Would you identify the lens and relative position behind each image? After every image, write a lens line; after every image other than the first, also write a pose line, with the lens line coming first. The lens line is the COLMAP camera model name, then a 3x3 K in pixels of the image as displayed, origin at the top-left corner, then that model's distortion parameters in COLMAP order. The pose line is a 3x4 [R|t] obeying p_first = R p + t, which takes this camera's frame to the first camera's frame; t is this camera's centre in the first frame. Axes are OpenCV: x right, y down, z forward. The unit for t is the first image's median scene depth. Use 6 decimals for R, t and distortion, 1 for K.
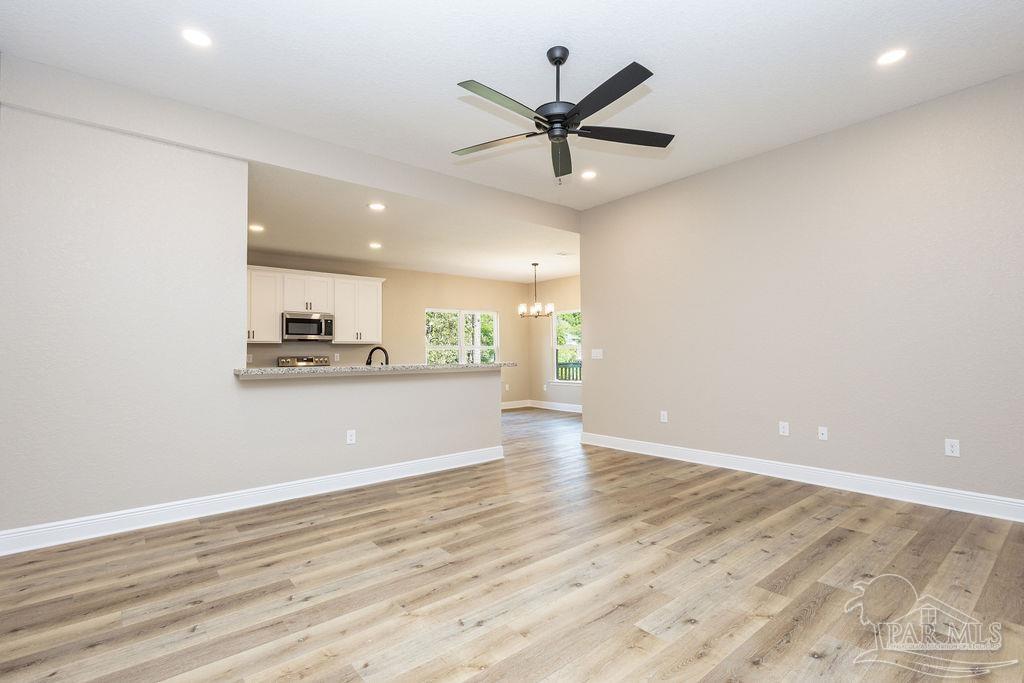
lens RADIAL K [[475.7, 0, 509.9], [0, 475.7, 341.2], [0, 0, 1]] dist [0.008510, -0.000590]
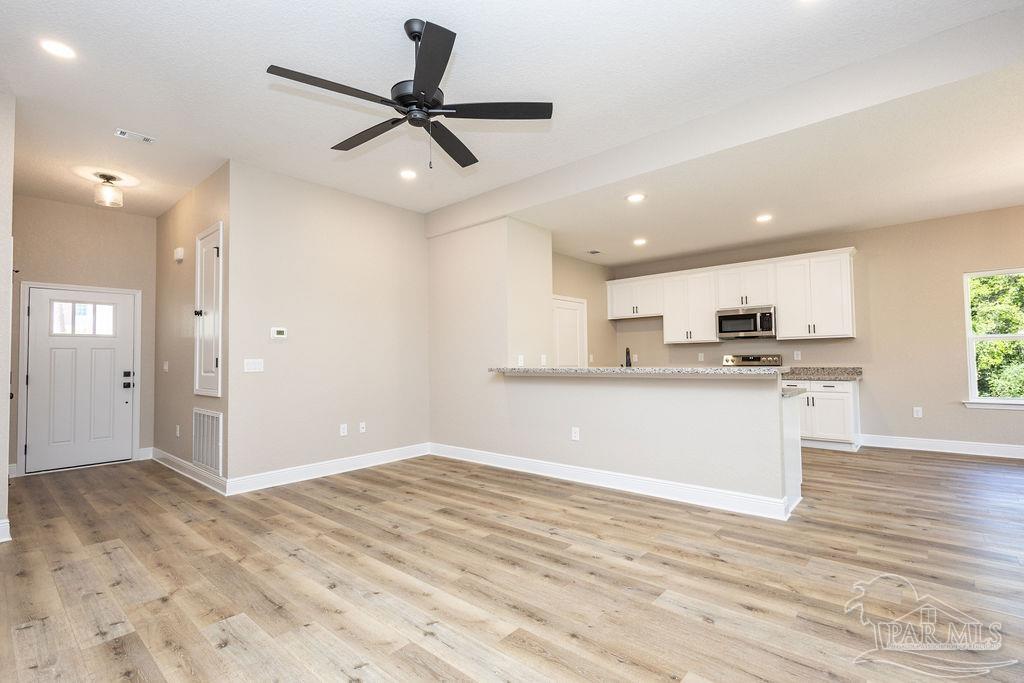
lens RADIAL K [[470.5, 0, 511.2], [0, 470.5, 338.1], [0, 0, 1]] dist [0.017487, -0.006509]
pose [[0.153415, -0.035771, -0.987514, 0.813807], [0.041998, 0.998678, -0.029651, 0.014128], [0.987269, -0.036925, 0.154715, 0.821124]]
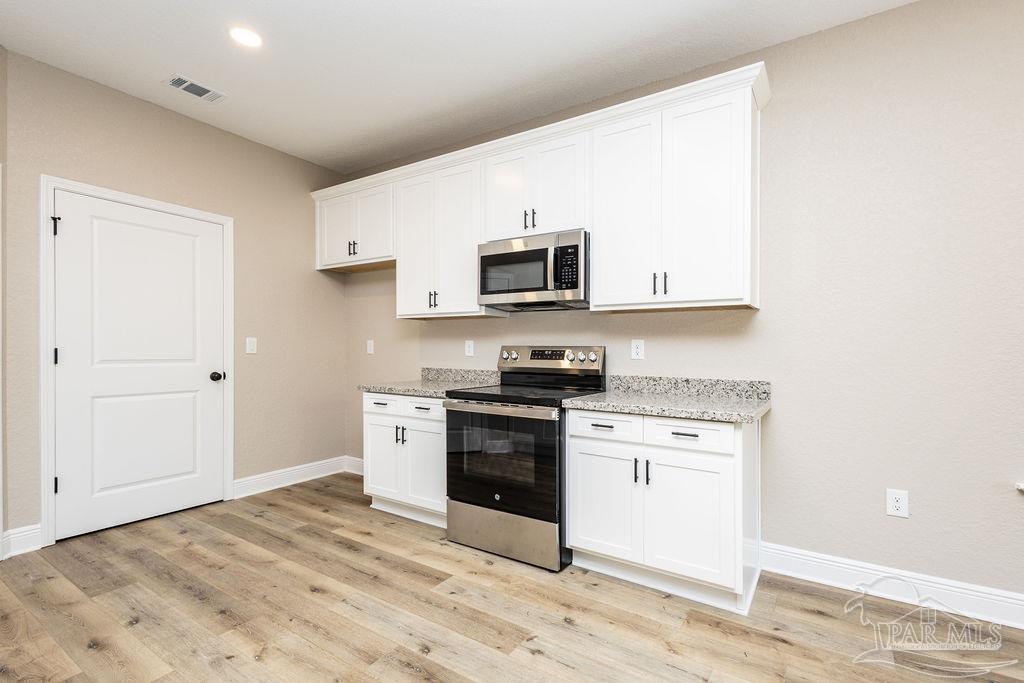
lens RADIAL K [[475.7, 0, 509.9], [0, 475.7, 341.2], [0, 0, 1]] dist [0.008510, -0.000590]
pose [[0.285158, -0.006105, -0.958461, -0.088539], [0.015781, 0.999874, -0.001673, 0.056603], [0.958351, -0.014648, 0.285218, 1.732898]]
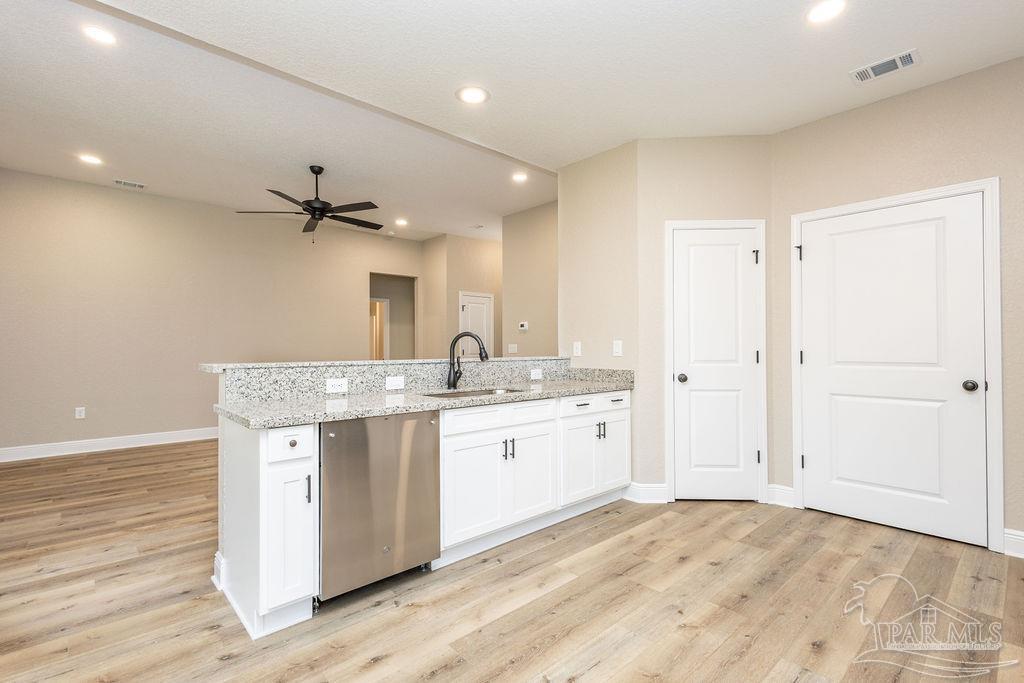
lens RADIAL K [[470.5, 0, 511.2], [0, 470.5, 338.1], [0, 0, 1]] dist [0.017487, -0.006509]
pose [[-0.998923, 0.010852, -0.045102, -0.399014], [0.013023, 0.998757, -0.048112, 0.067307], [0.044524, -0.048648, -0.997823, 2.152209]]
